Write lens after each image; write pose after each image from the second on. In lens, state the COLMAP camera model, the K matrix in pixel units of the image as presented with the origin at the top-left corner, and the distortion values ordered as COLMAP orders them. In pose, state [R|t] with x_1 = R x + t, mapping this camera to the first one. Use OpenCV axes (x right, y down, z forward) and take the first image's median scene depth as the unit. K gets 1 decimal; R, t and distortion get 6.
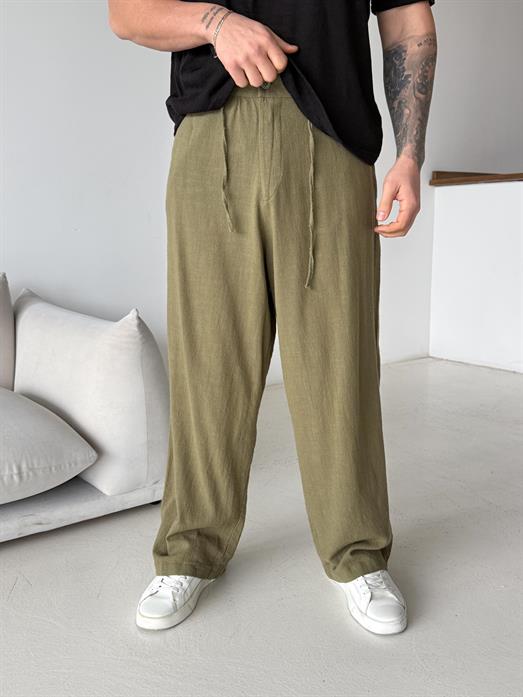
lens RADIAL K [[705.5, 0, 260.3], [0, 705.5, 349.6], [0, 0, 1]] dist [0.114108, 0.000000]
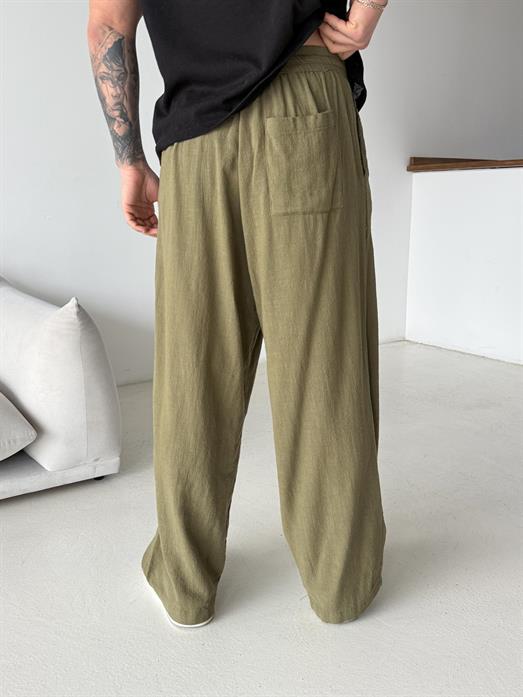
lens RADIAL K [[705.5, 0, 260.7], [0, 705.5, 351.3], [0, 0, 1]] dist [0.114108, 0.000000]
pose [[0.999171, 0.019113, -0.035935, 0.187216], [-0.017628, 0.998995, 0.041218, -0.033913], [0.036687, -0.040551, 0.998504, -0.075393]]
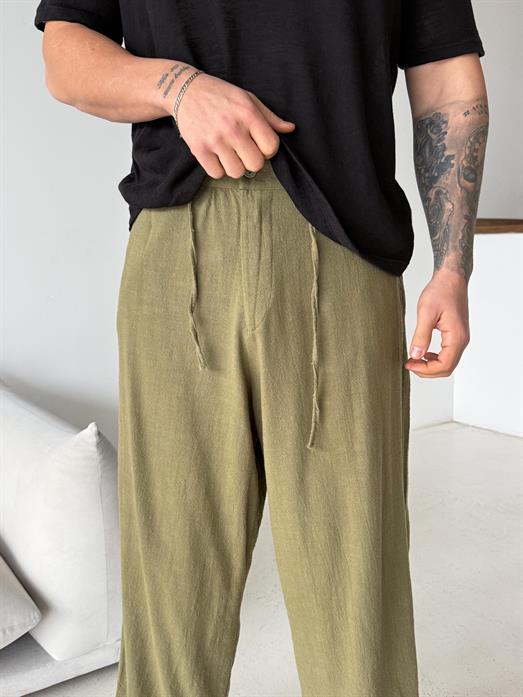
lens RADIAL K [[705.5, 0, 260.2], [0, 705.5, 347.7], [0, 0, 1]] dist [0.114108, 0.000000]
pose [[0.999843, 0.006700, -0.016422, 0.027625], [-0.007103, 0.999672, -0.024619, -0.163523], [0.016252, 0.024732, 0.999562, 0.275332]]
